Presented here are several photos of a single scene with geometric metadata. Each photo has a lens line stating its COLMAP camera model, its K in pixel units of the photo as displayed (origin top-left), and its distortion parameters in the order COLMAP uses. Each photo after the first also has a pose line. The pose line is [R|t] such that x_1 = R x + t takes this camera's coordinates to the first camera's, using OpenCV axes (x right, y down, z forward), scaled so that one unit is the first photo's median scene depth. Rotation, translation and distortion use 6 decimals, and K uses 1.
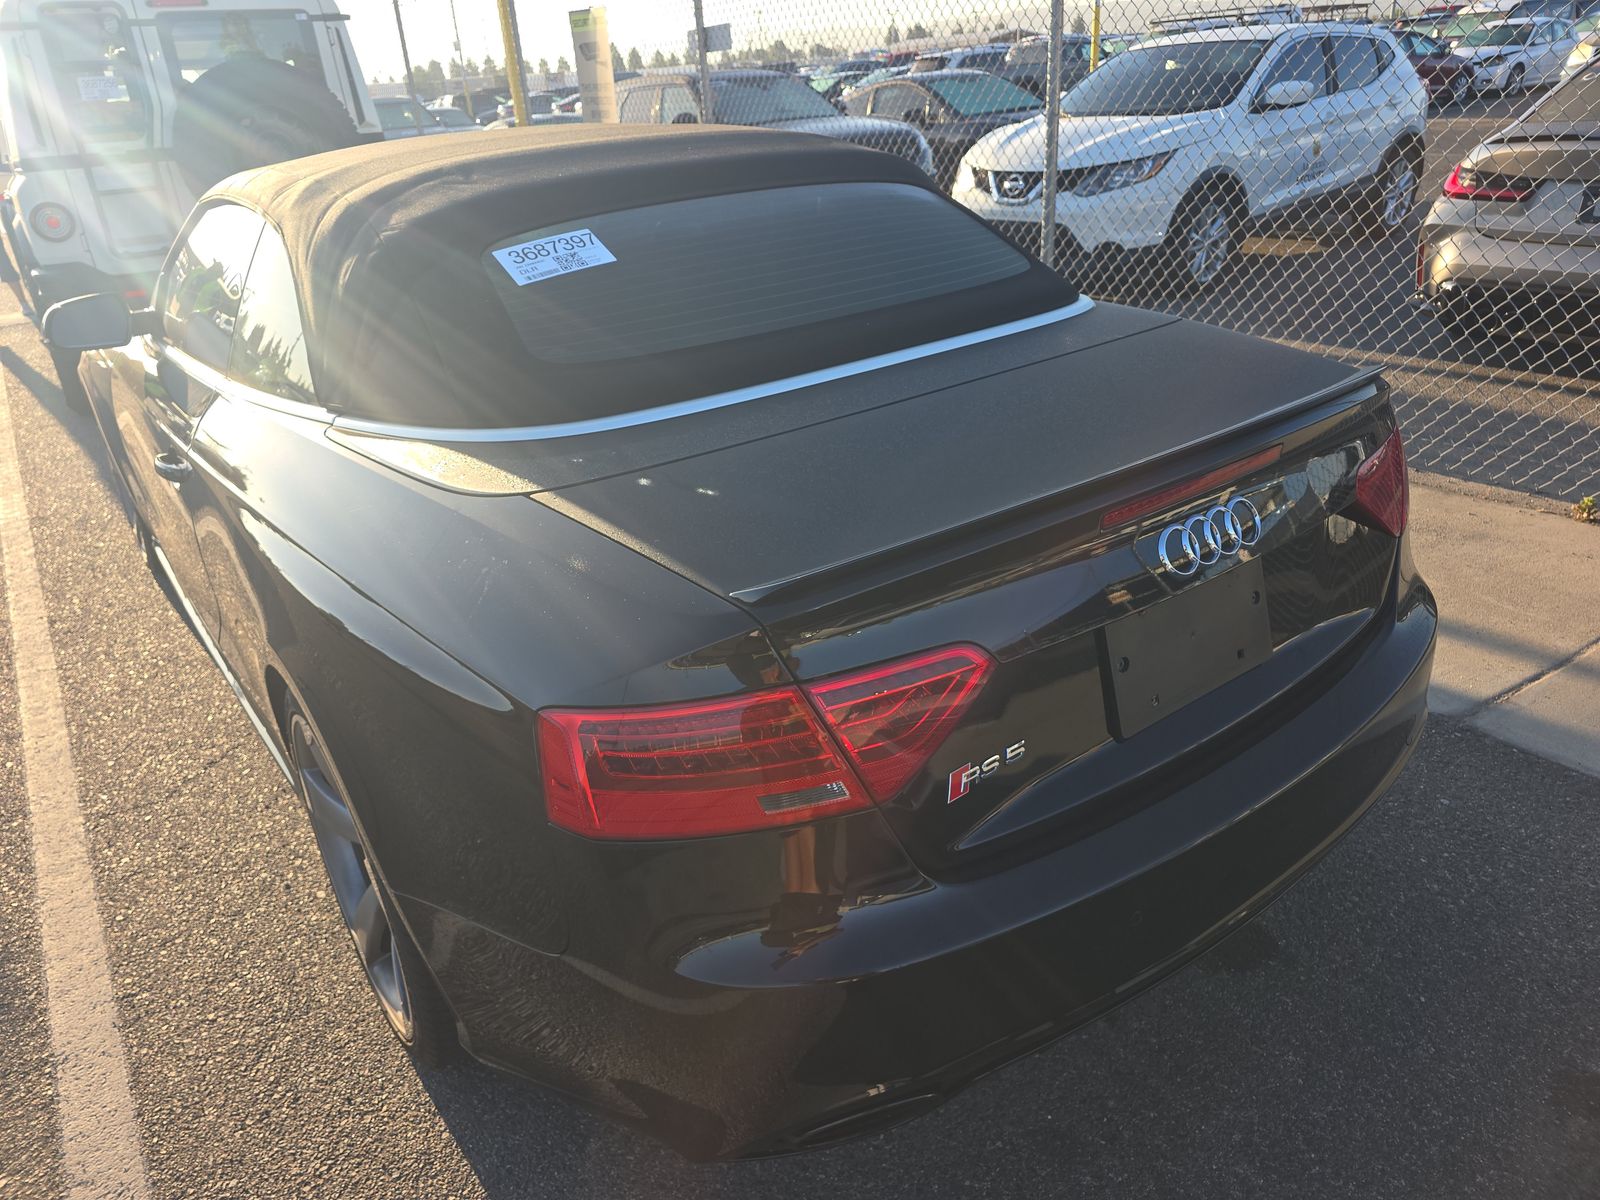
lens RADIAL K [[1061.3, 0, 802.3], [0, 1061.3, 590.4], [0, 0, 1]] dist [0.049069, -0.047465]
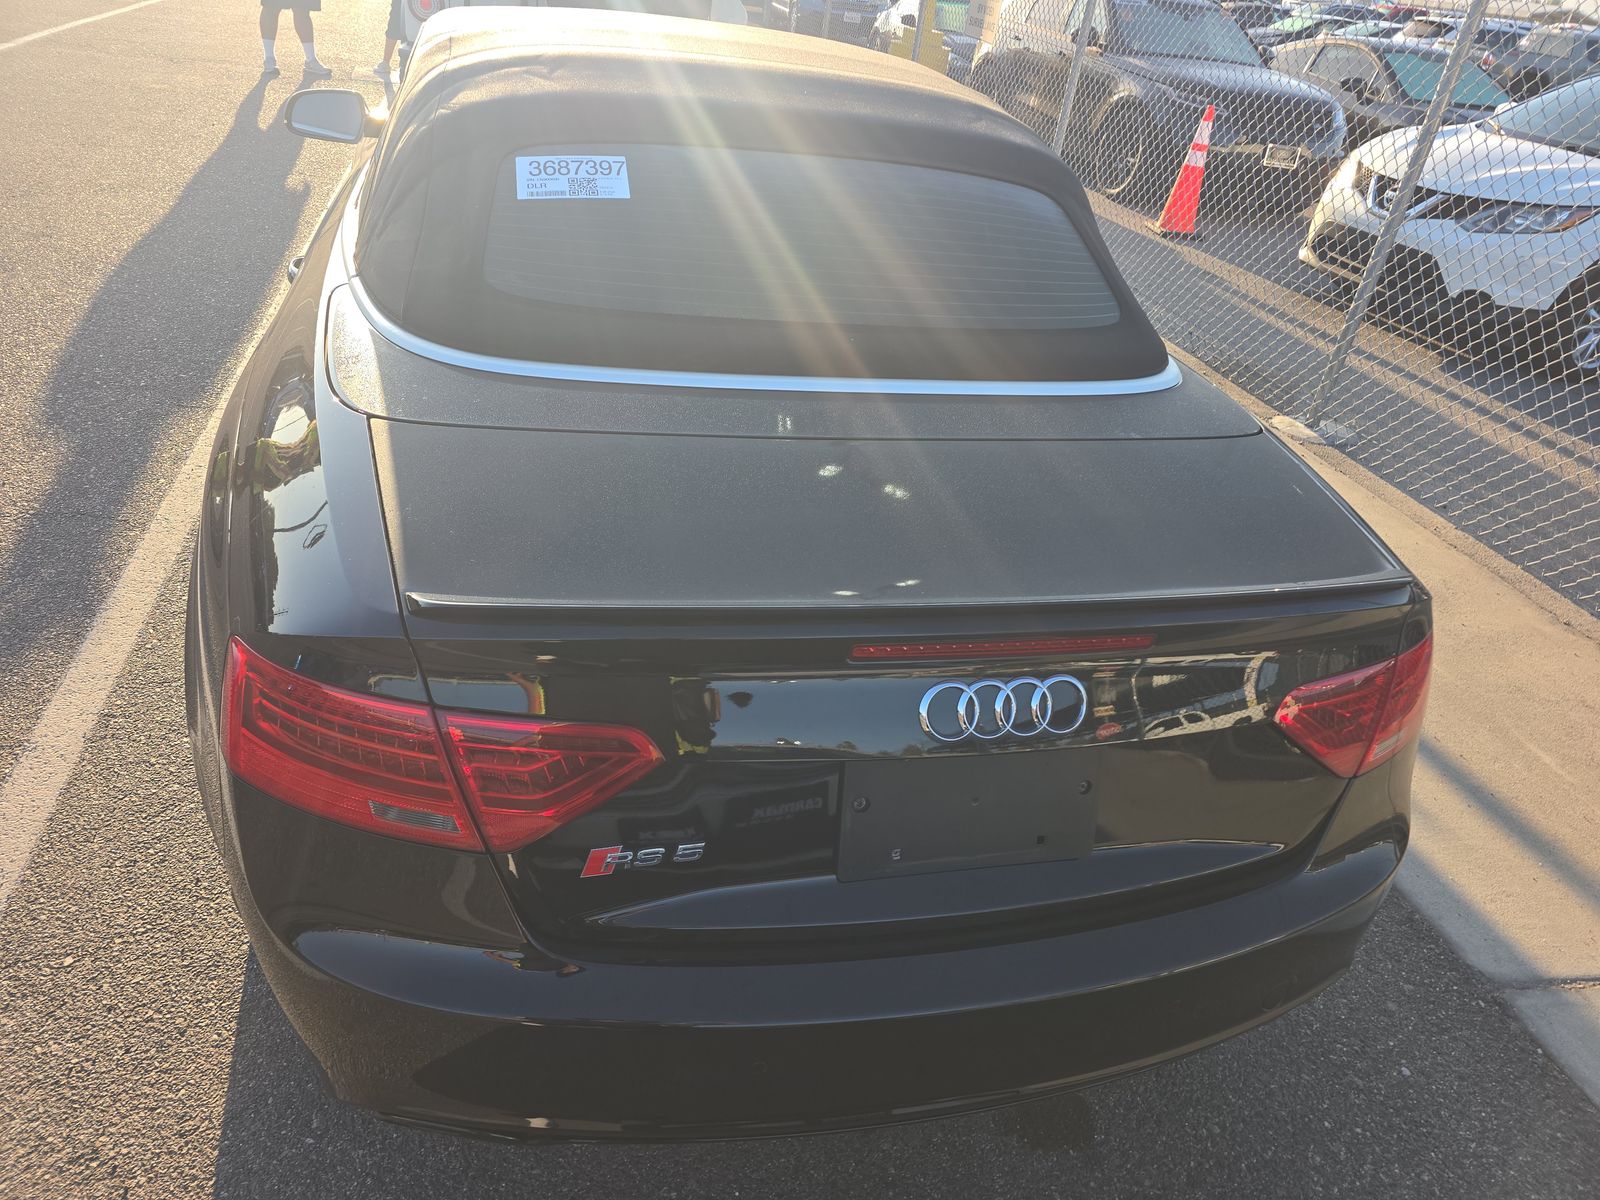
lens RADIAL K [[1061.3, 0, 802.3], [0, 1061.3, 590.4], [0, 0, 1]] dist [0.049069, -0.047465]
pose [[0.912187, 0.342412, -0.225097, 0.250630], [-0.321846, 0.938683, 0.123647, -0.123035], [0.253633, -0.040342, 0.966459, 0.085418]]
